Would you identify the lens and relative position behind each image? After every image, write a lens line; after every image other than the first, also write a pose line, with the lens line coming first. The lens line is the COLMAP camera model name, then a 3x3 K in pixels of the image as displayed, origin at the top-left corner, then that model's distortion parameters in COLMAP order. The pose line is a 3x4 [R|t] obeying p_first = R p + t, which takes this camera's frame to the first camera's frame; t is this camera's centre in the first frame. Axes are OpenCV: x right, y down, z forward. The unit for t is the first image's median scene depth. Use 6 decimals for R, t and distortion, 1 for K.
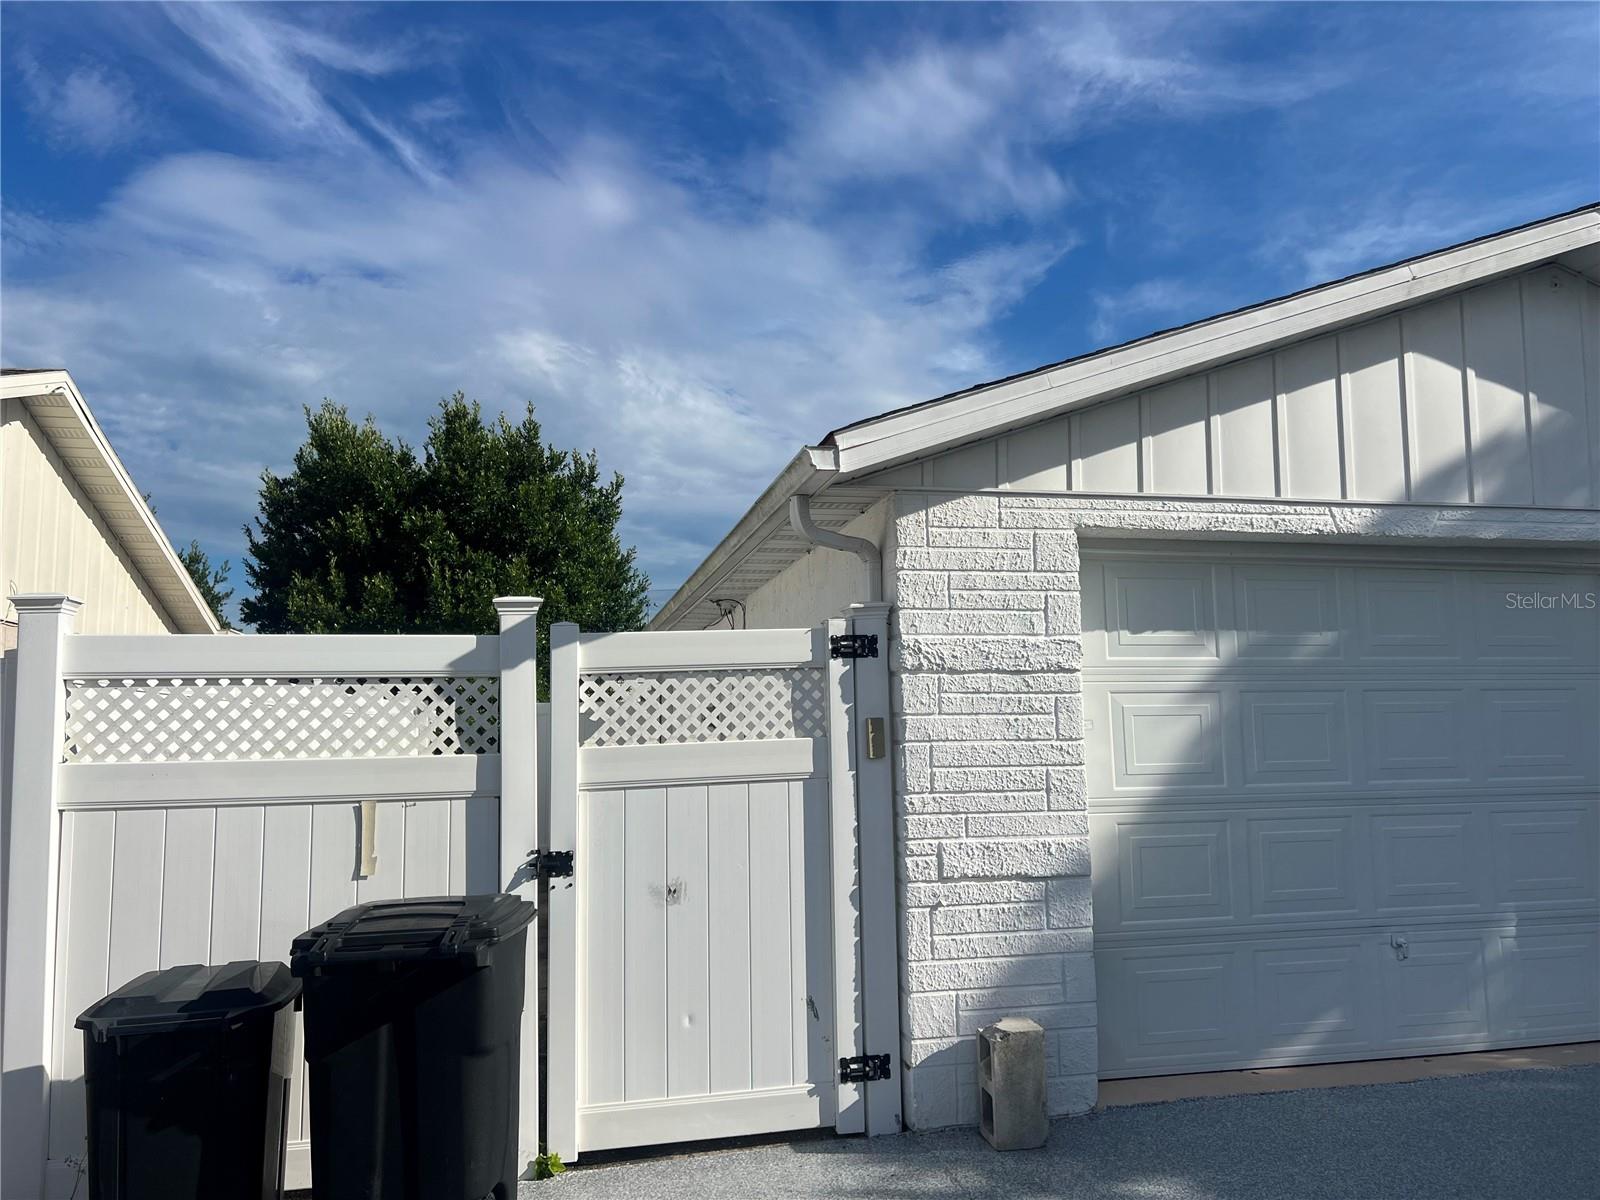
lens RADIAL K [[1210.2, 0, 802.2], [0, 1210.2, 597.2], [0, 0, 1]] dist [0.048855, -0.043963]
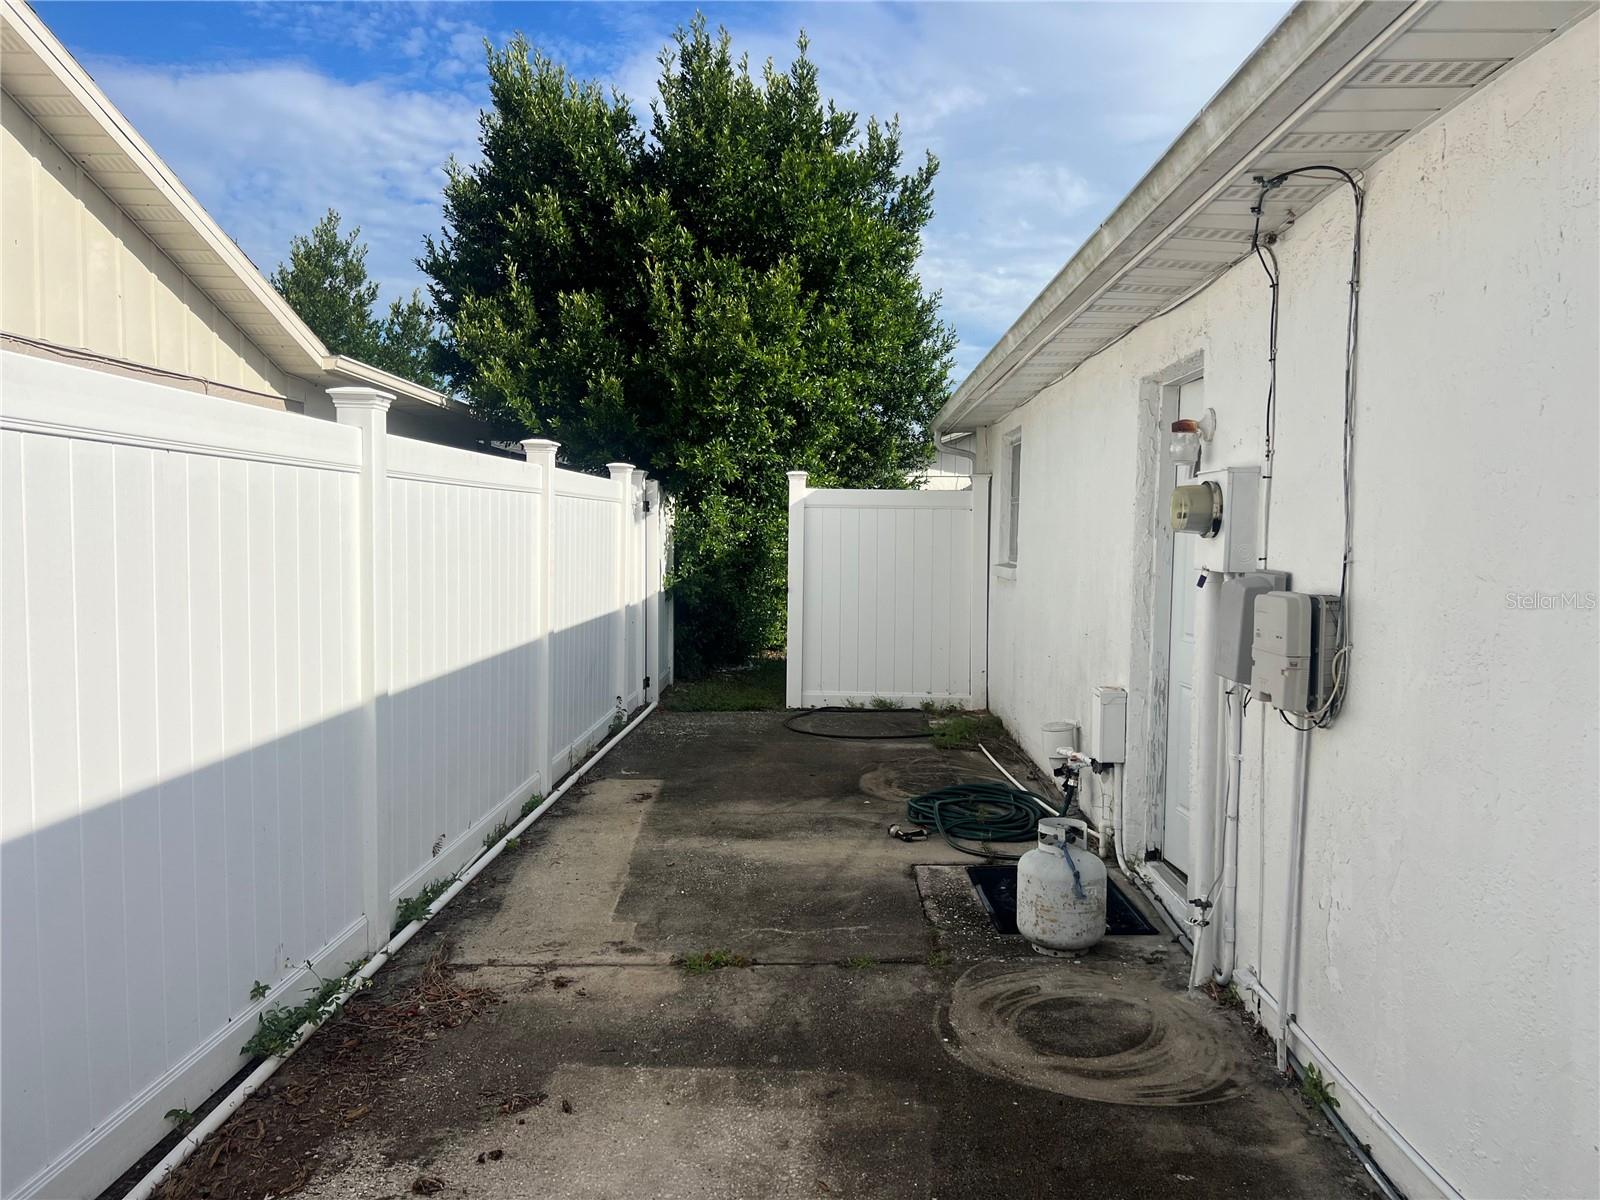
lens RADIAL K [[1210.2, 0, 789.6], [0, 1210.2, 595.2], [0, 0, 1]] dist [0.048855, -0.043963]
pose [[0.970968, 0.046359, -0.234674, -0.056220], [-0.007005, 0.986130, 0.165825, 0.029084], [0.239106, -0.159367, 0.957826, 0.287815]]
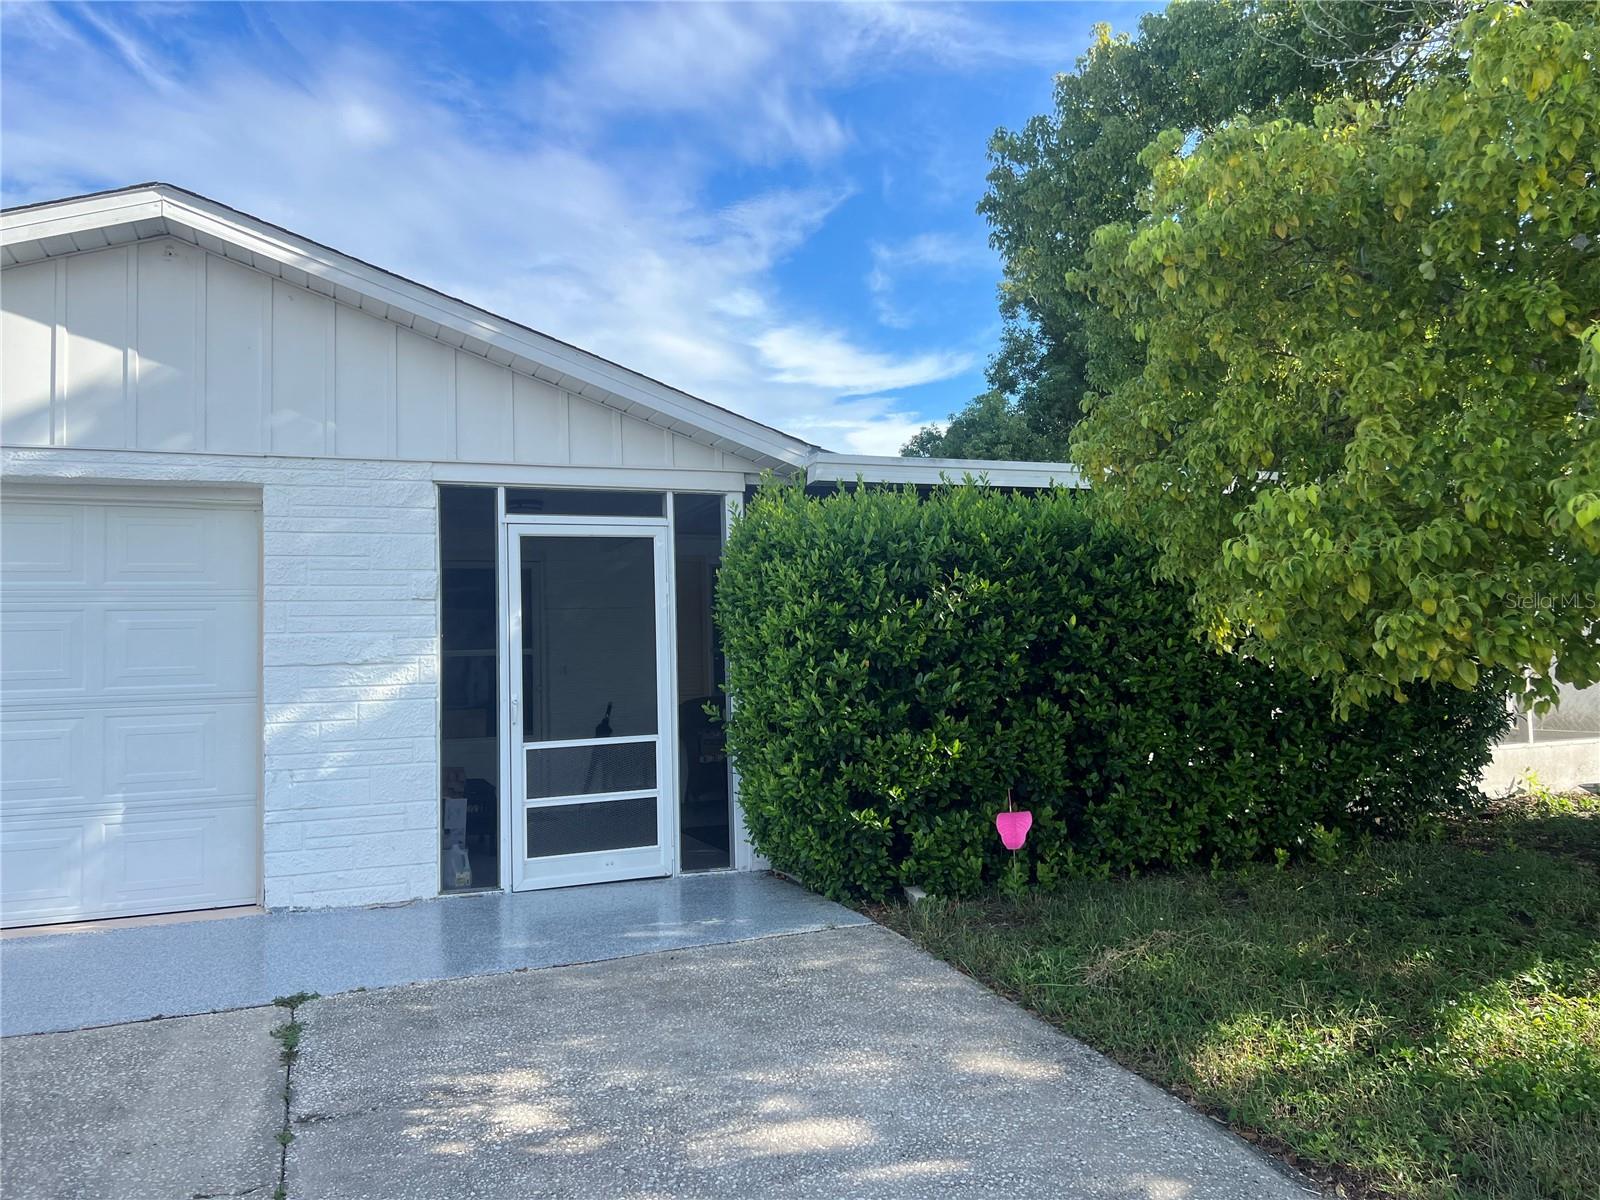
lens RADIAL K [[1210.2, 0, 791.5], [0, 1210.2, 604.6], [0, 0, 1]] dist [0.048855, -0.043963]
pose [[0.987656, -0.002649, 0.156618, 0.017077], [-0.005387, 0.998691, 0.050866, 0.000150], [-0.156548, -0.051082, 0.986349, -0.003798]]
